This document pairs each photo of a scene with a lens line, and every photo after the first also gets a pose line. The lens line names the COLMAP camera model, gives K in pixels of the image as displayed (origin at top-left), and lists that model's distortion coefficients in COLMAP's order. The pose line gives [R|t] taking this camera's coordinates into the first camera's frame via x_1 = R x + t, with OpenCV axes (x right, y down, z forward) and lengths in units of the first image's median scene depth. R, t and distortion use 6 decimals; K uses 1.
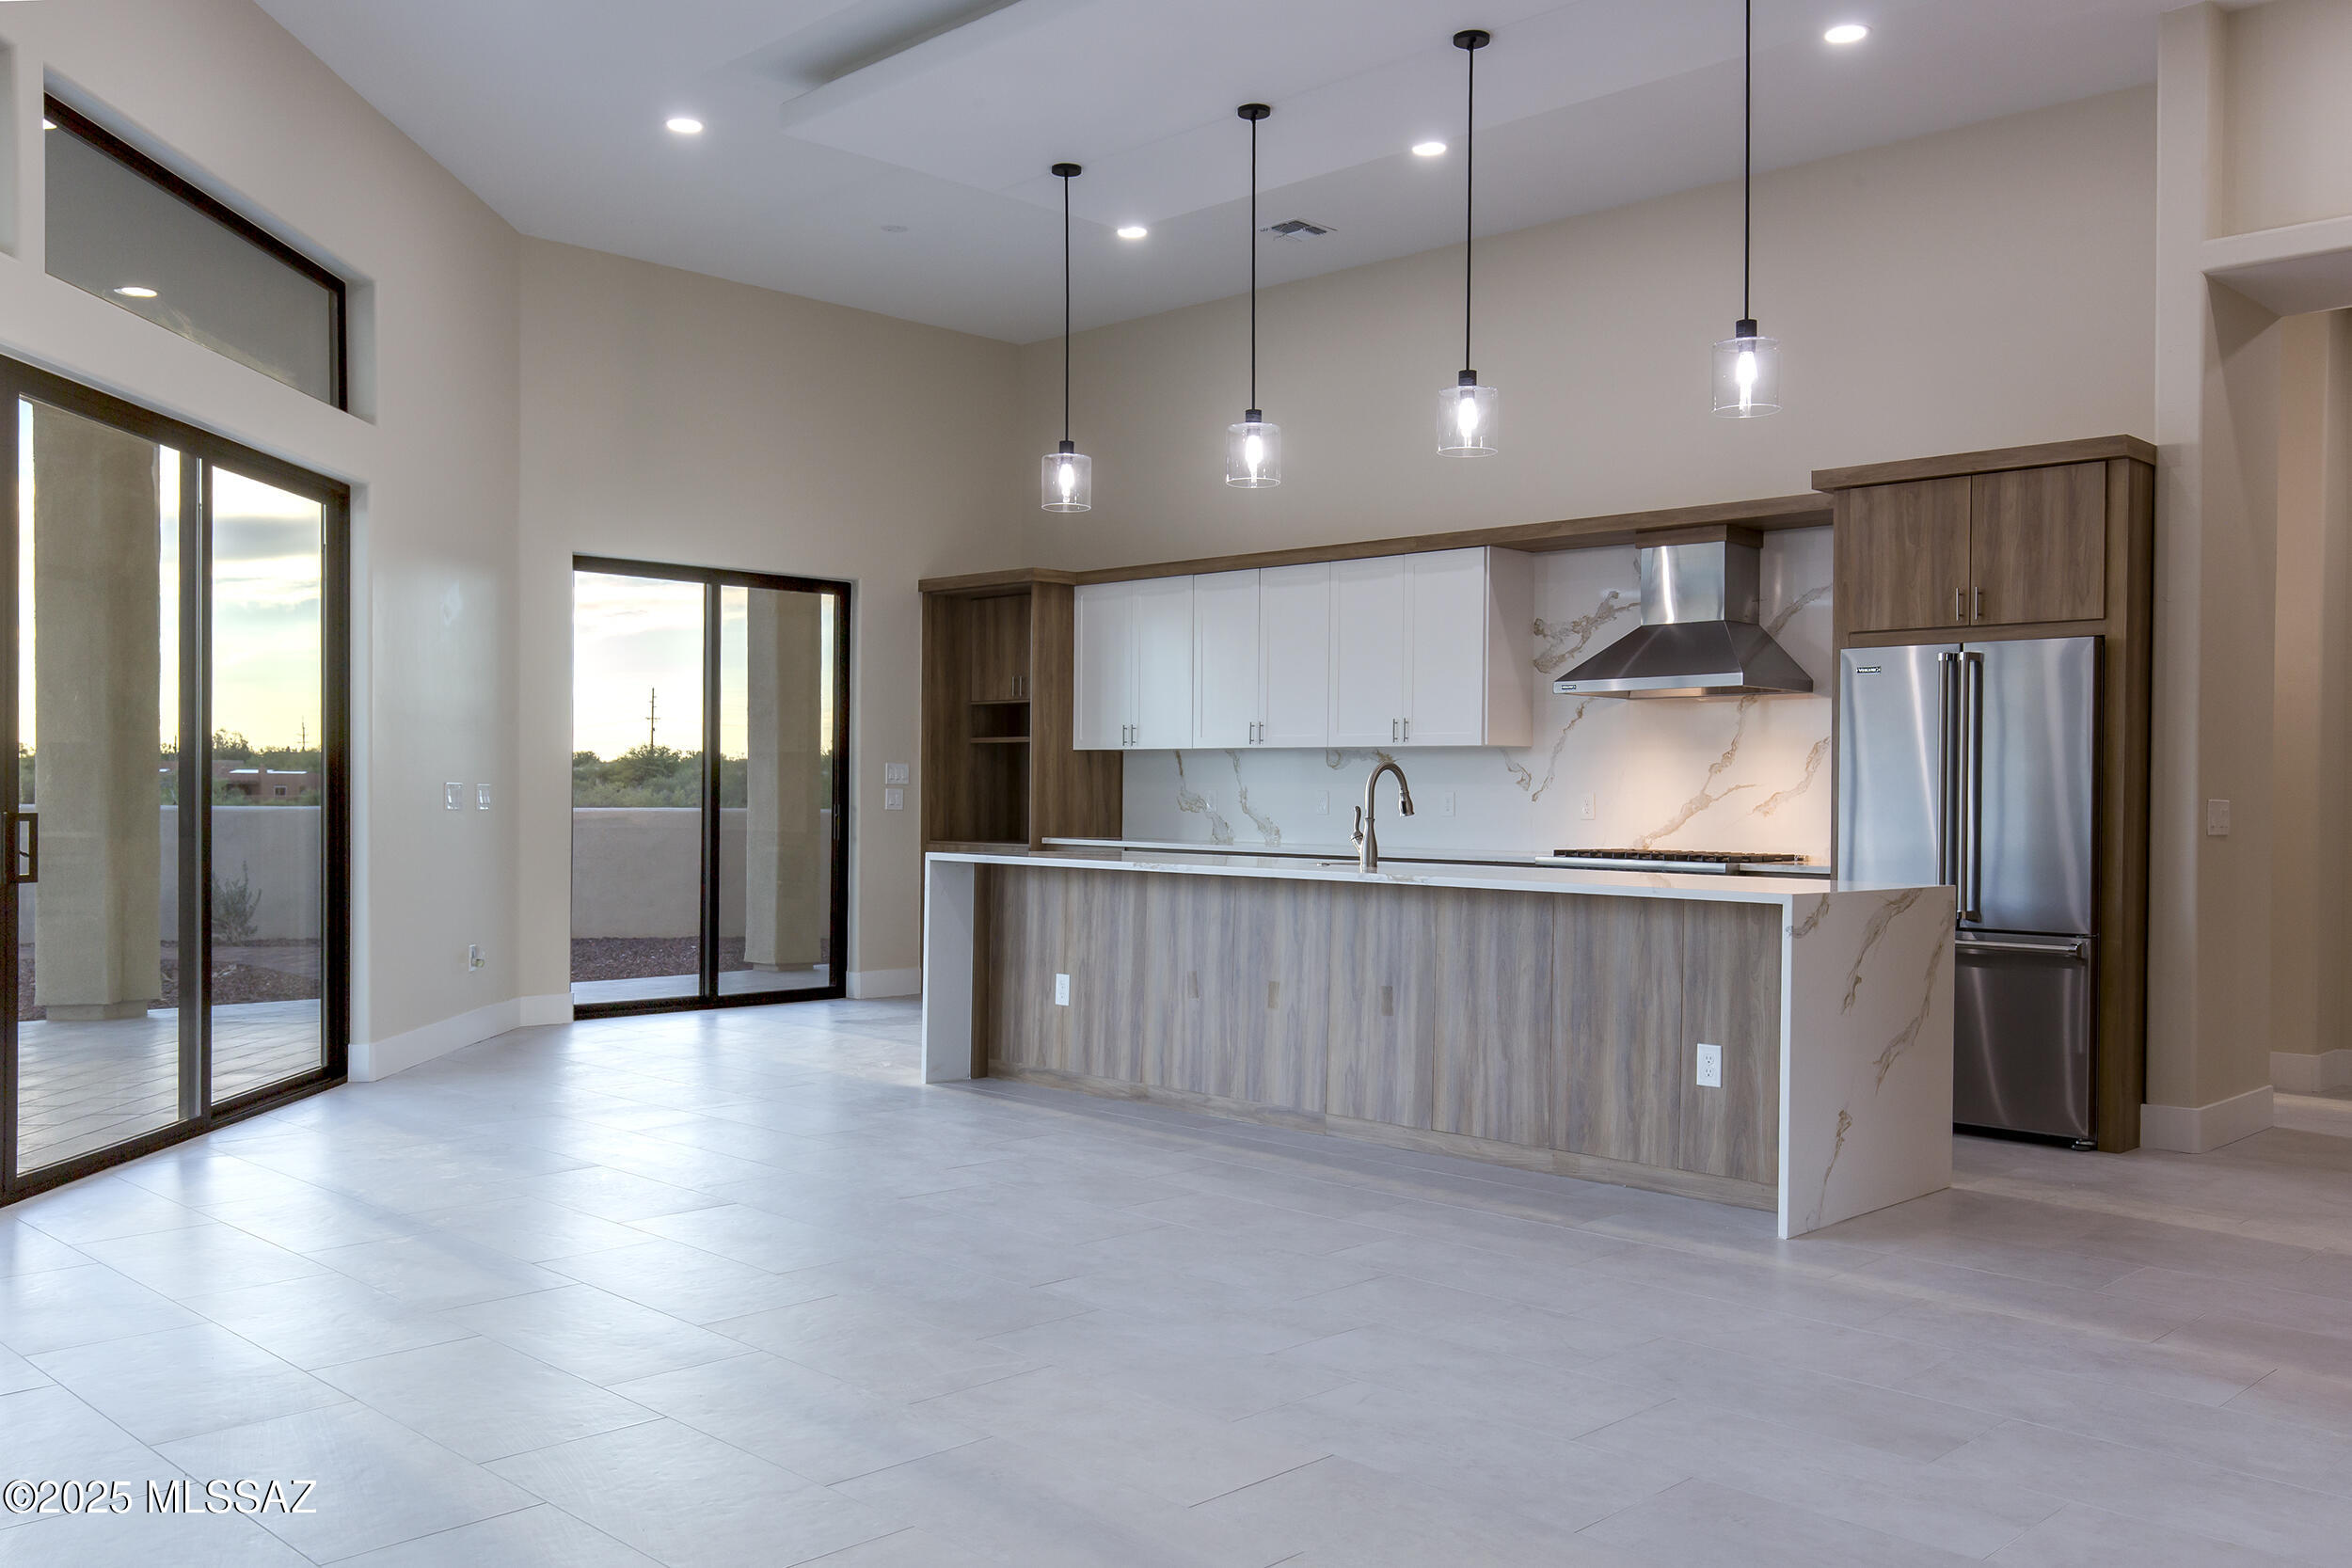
lens RADIAL K [[1890.2, 0, 1192.0], [0, 1890.2, 805.7], [0, 0, 1]] dist [0.000775, -0.001332]
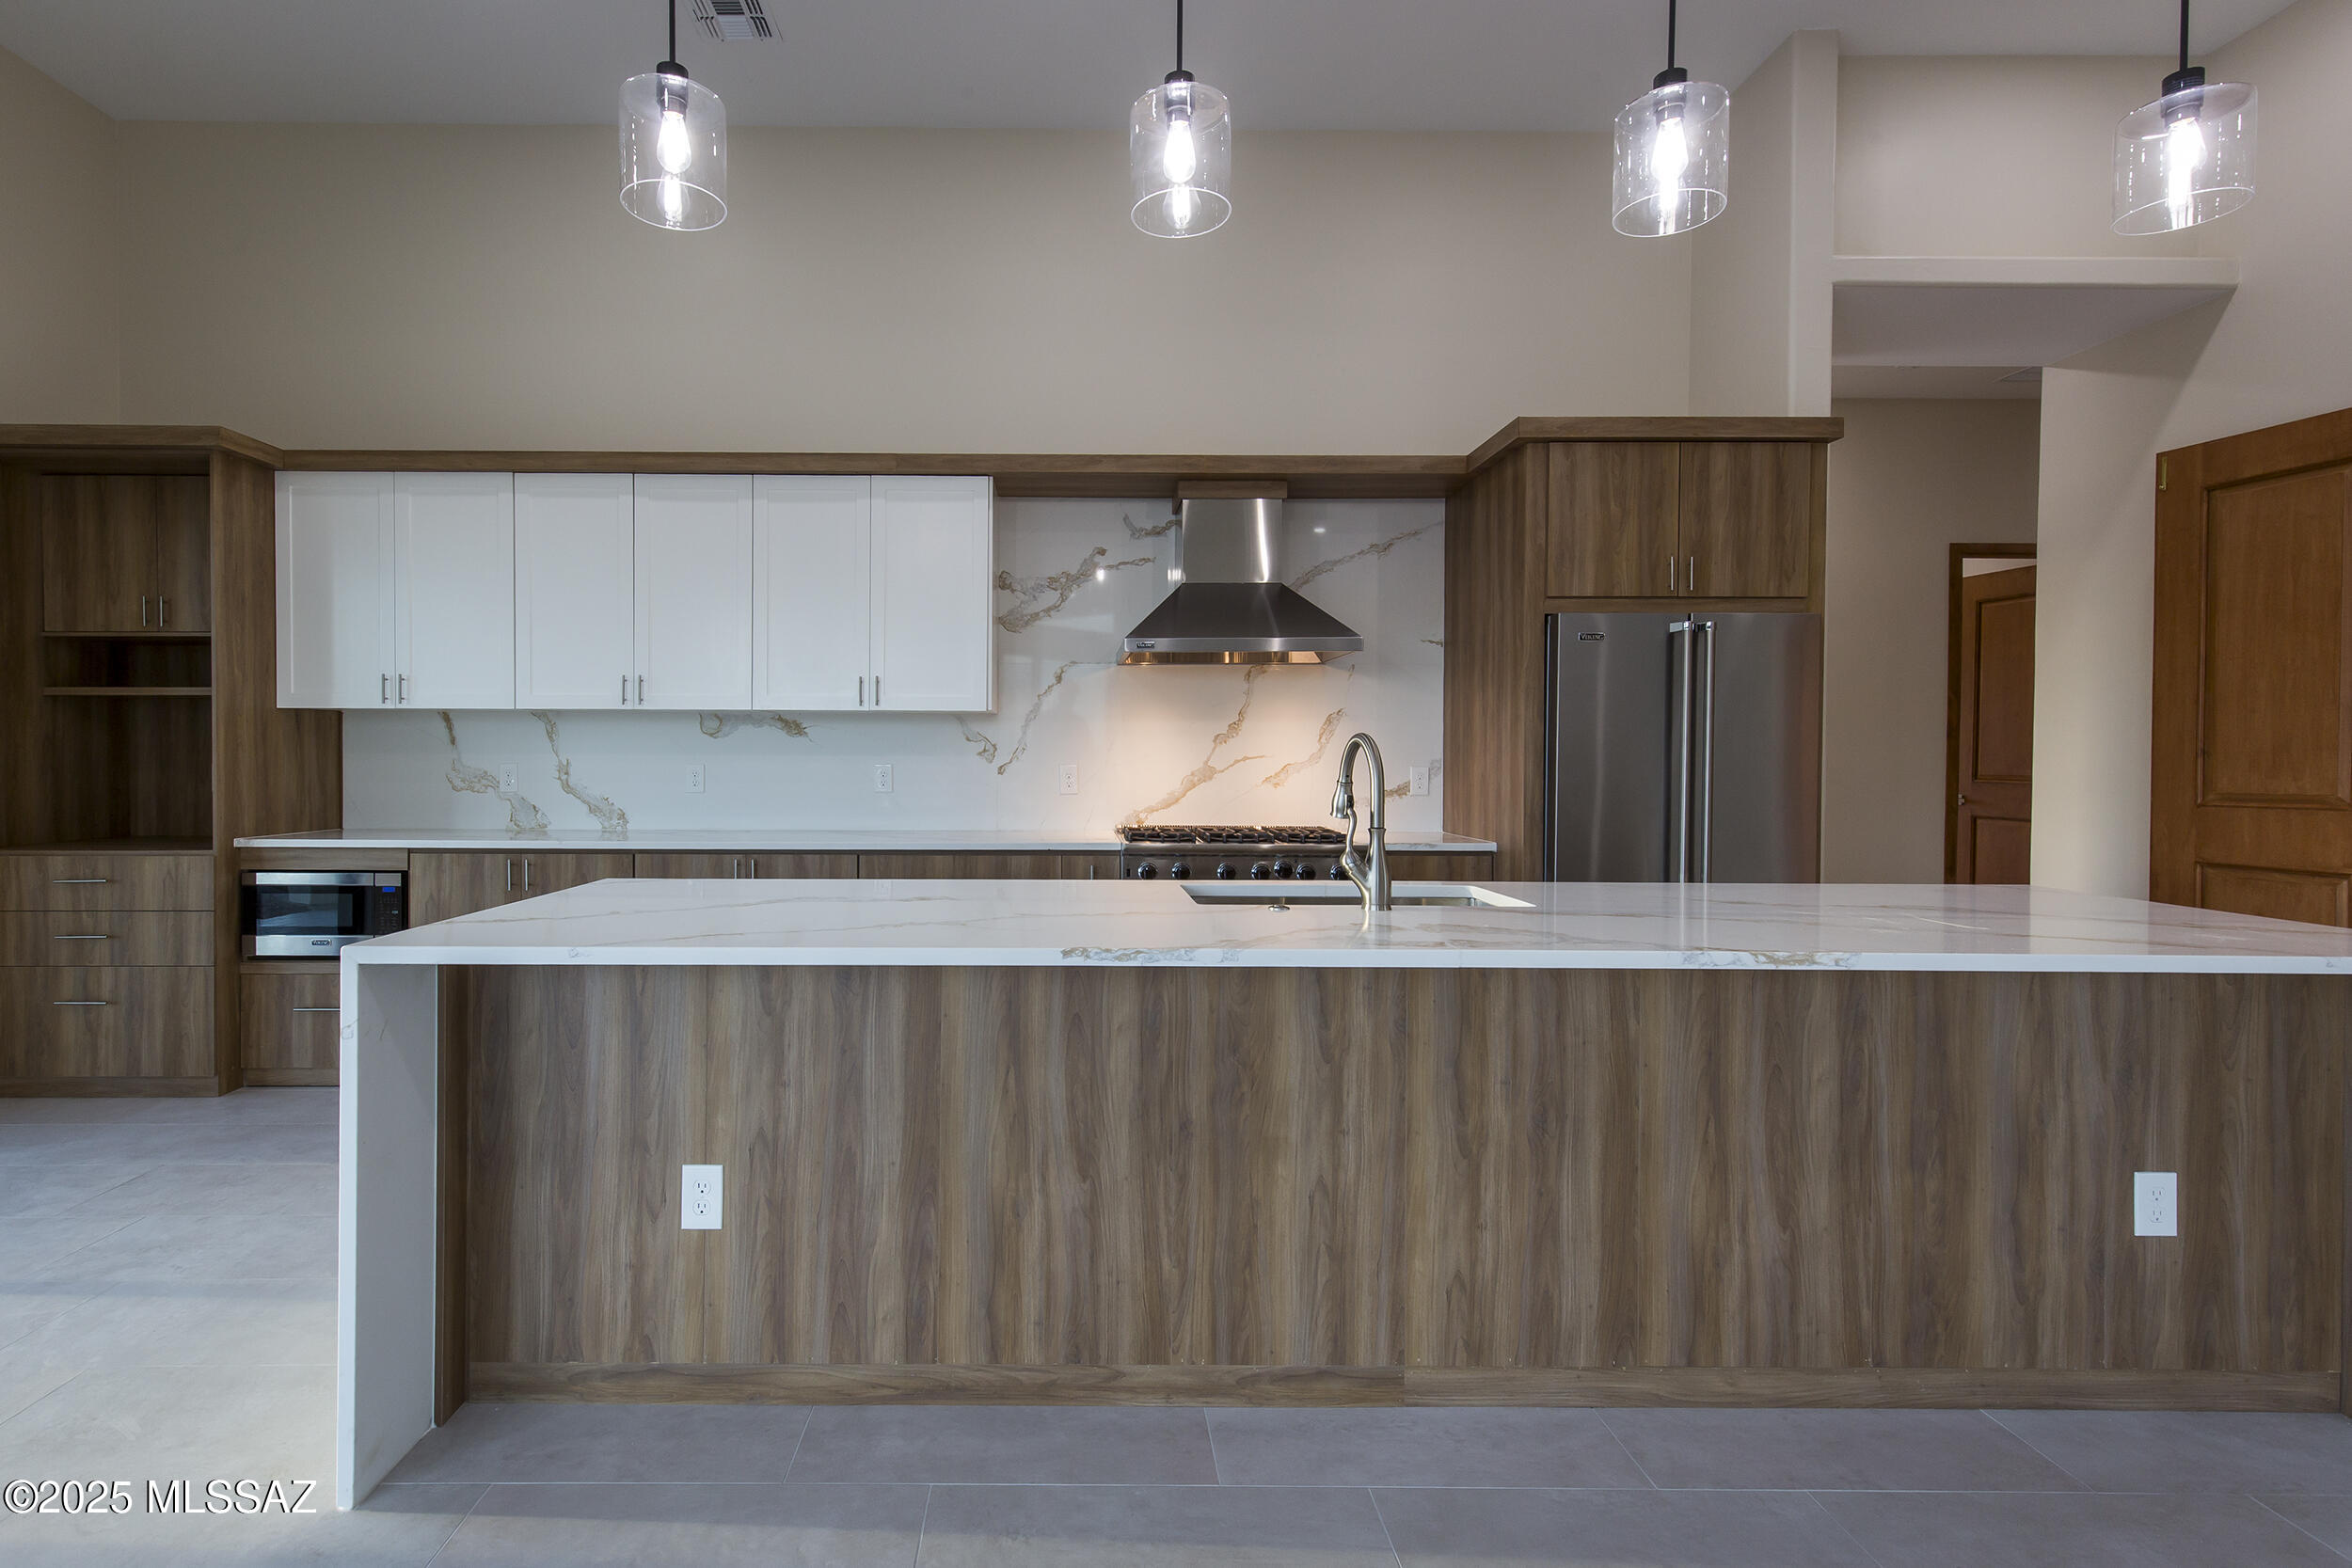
lens RADIAL K [[1097.3, 0, 1066.0], [0, 1097.3, 766.0], [0, 0, 1]] dist [0.013079, -0.004606]
pose [[0.720637, -0.017829, 0.693083, -0.188543], [0.008682, 0.999823, 0.016693, -0.017384], [-0.693258, -0.006012, 0.720664, 0.703824]]
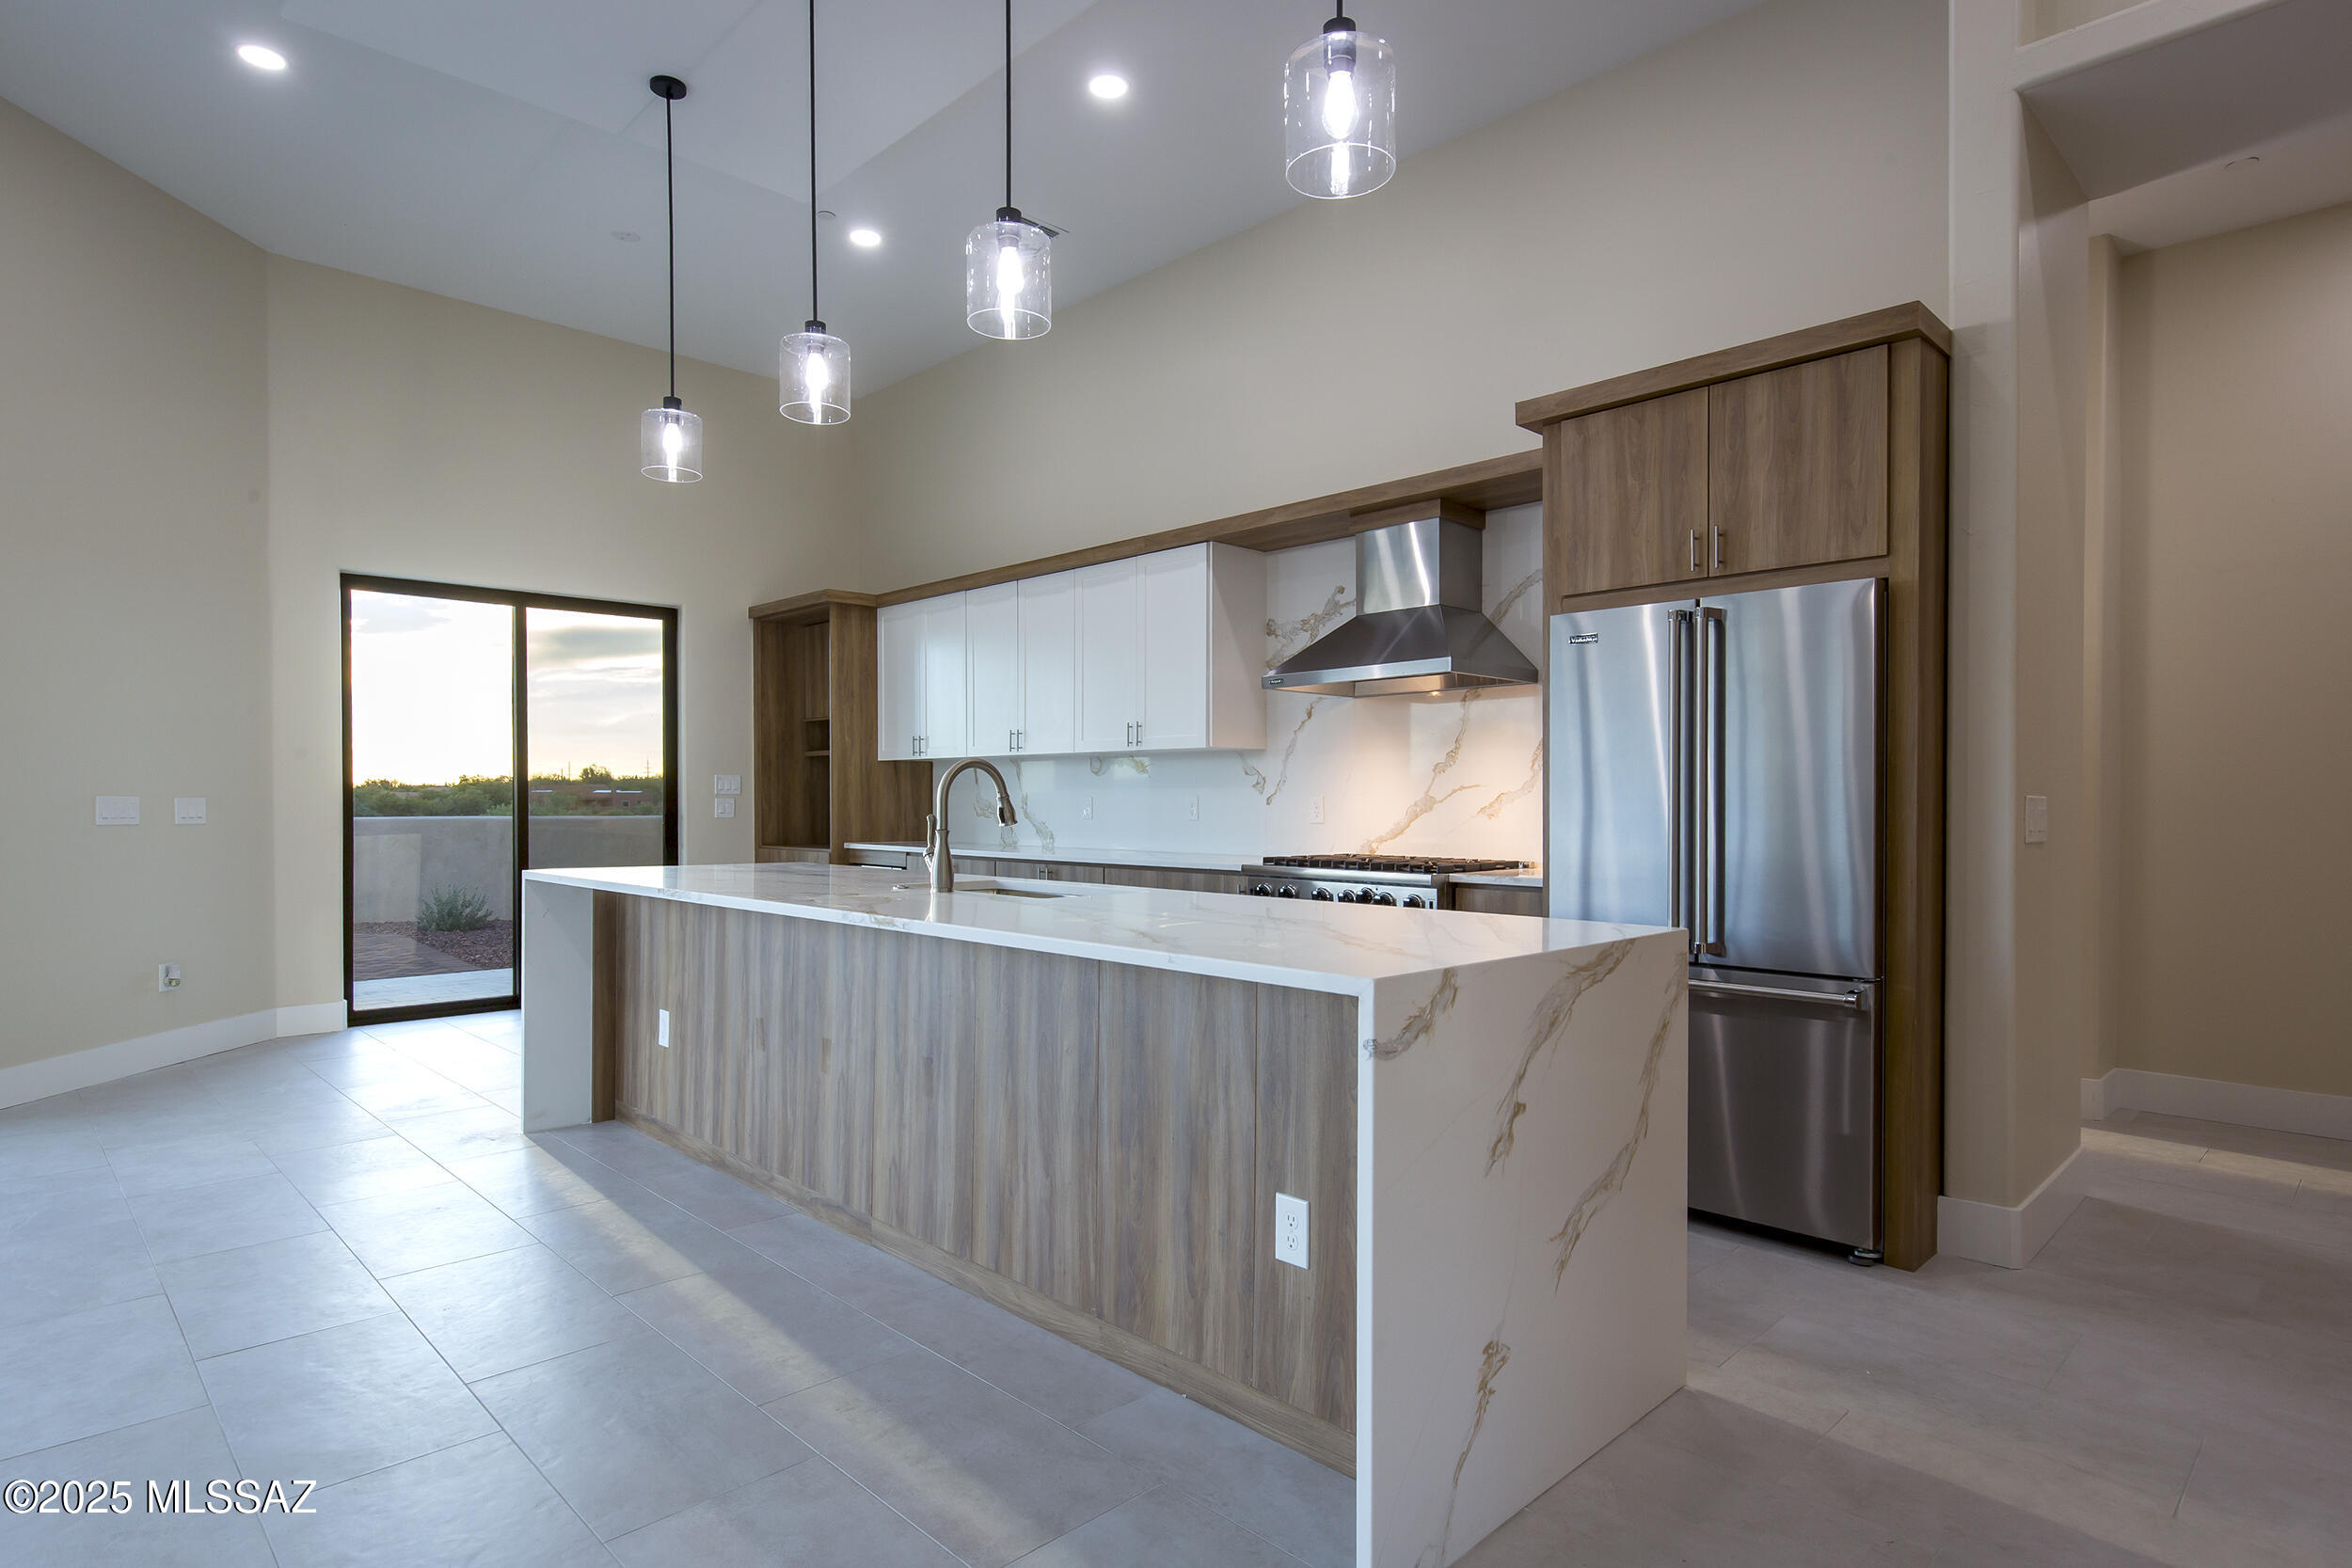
lens RADIAL K [[1212.2, 0, 1205.2], [0, 1212.2, 816.3], [0, 0, 1]] dist [0.002511, -0.002864]
pose [[0.999939, -0.009824, -0.005036, 0.177130], [0.009860, 0.999925, 0.007245, -0.001395], [0.004965, -0.007294, 0.999961, 0.429275]]
